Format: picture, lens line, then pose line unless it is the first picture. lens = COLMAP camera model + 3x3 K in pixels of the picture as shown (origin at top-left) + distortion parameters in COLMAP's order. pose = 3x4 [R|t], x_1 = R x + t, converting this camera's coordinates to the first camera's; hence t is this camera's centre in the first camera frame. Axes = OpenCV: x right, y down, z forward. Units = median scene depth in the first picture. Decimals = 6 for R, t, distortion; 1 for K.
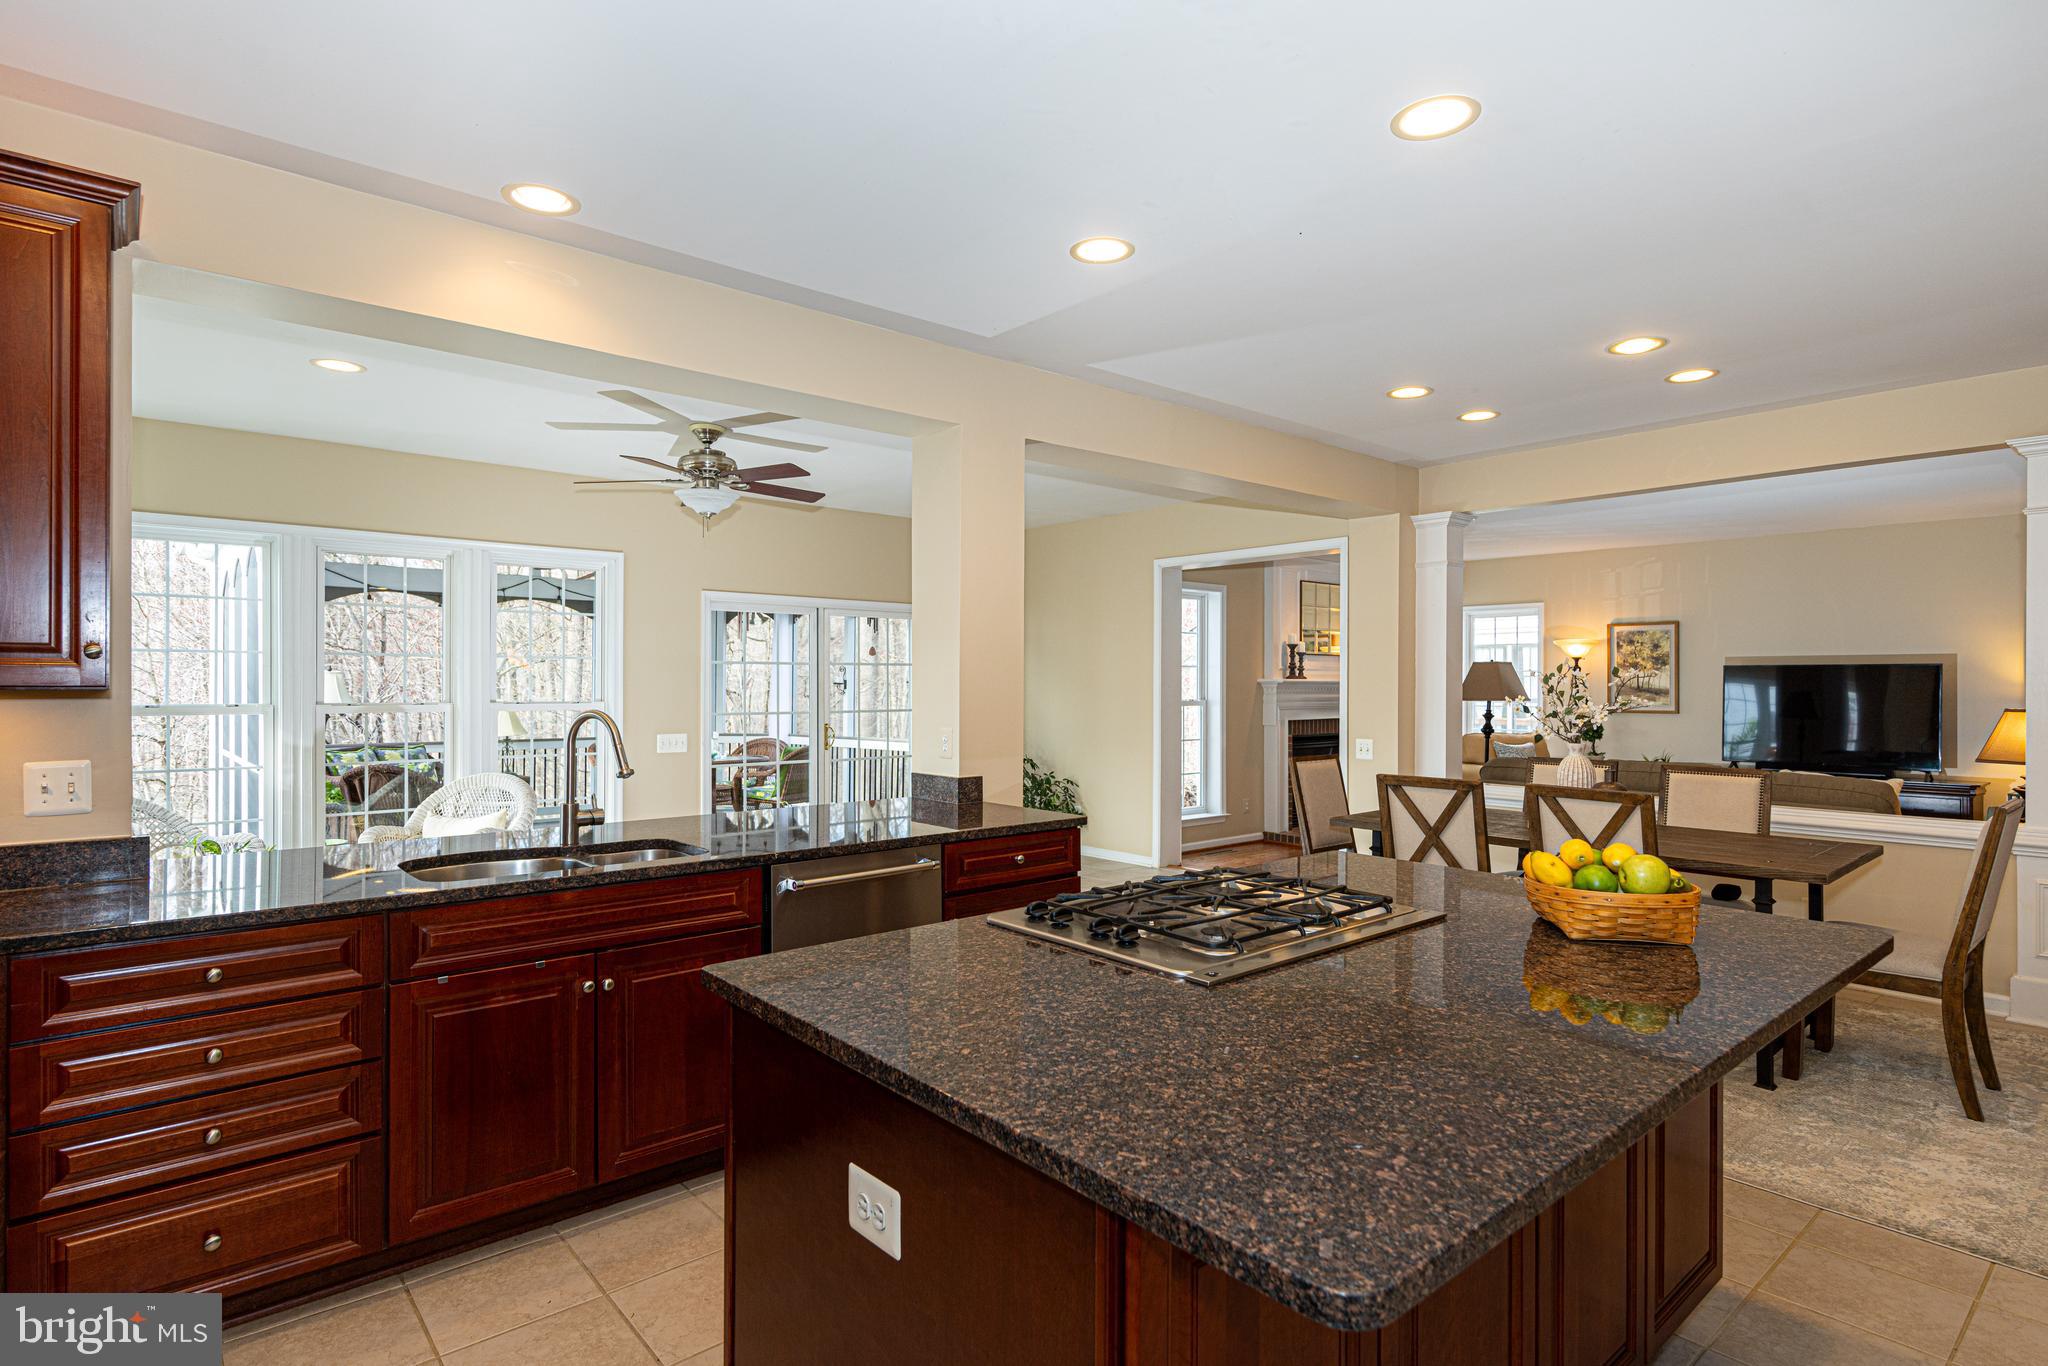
lens RADIAL K [[1051.2, 0, 1024.0], [0, 1051.2, 683.0], [0, 0, 1]] dist [-0.003653, 0.000707]
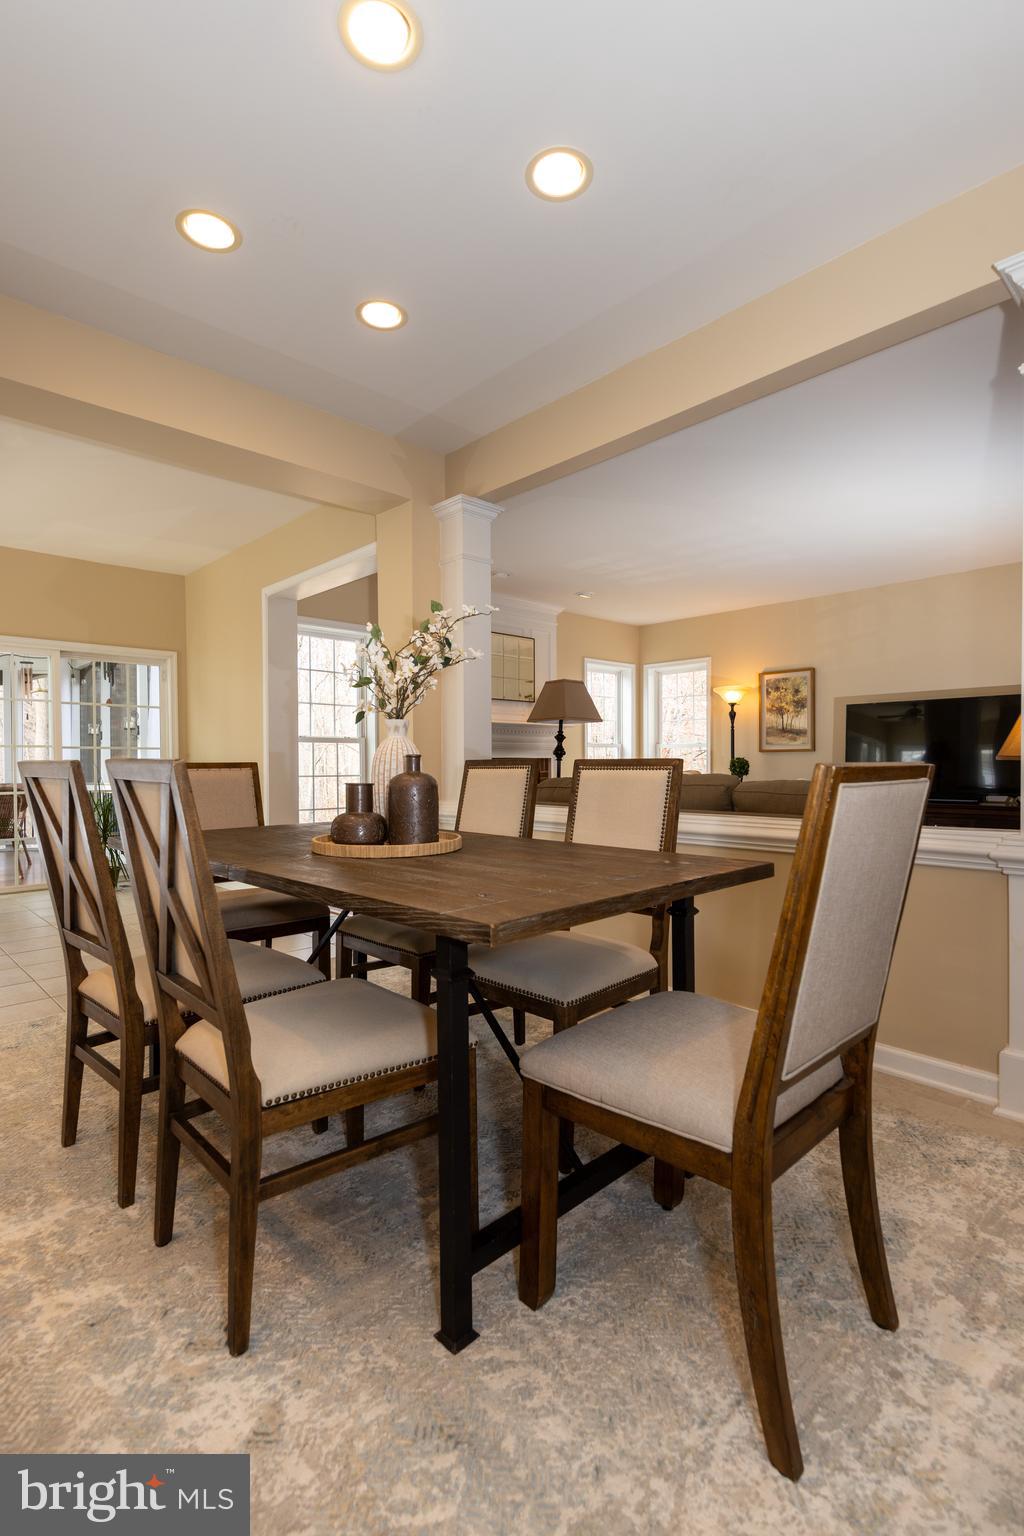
lens RADIAL K [[735.2, 0, 512.0], [0, 735.2, 768.0], [0, 0, 1]] dist [-0.028053, -0.000241]
pose [[0.999035, -0.004657, 0.043685, 0.362220], [0.004372, 0.999969, 0.006619, 0.053628], [-0.043714, -0.006422, 0.999023, 0.325160]]
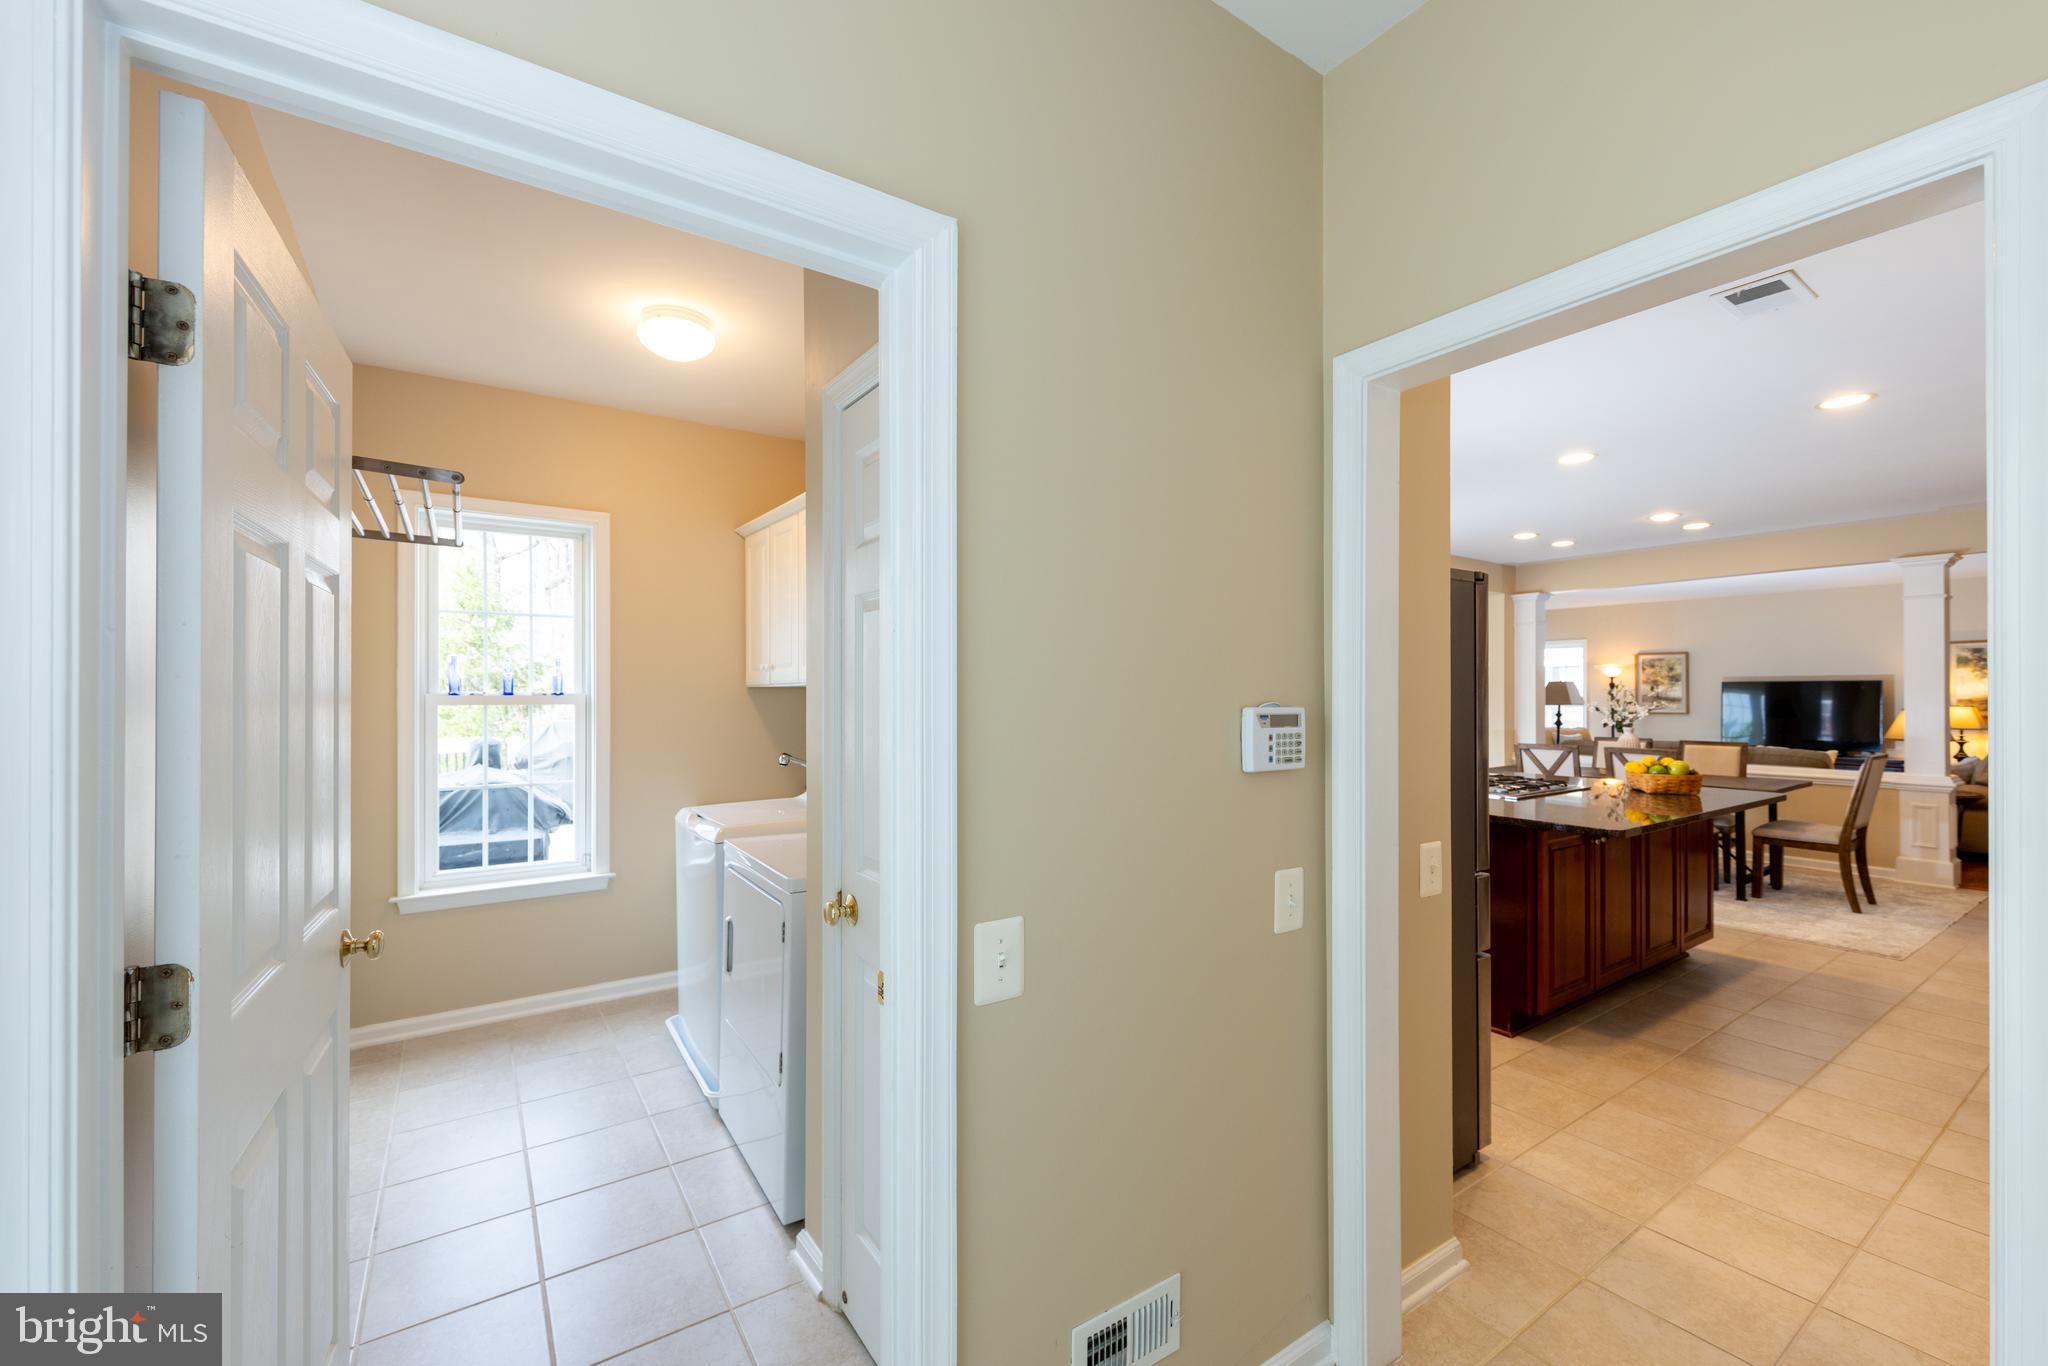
lens RADIAL K [[825.4, 0, 1024.0], [0, 825.4, 683.0], [0, 0, 1]] dist [0.015365, -0.000138]
pose [[0.993459, -0.001622, -0.114178, -0.228111], [0.000346, 0.999937, -0.011195, -0.003140], [0.114189, 0.011083, 0.993397, -0.362179]]
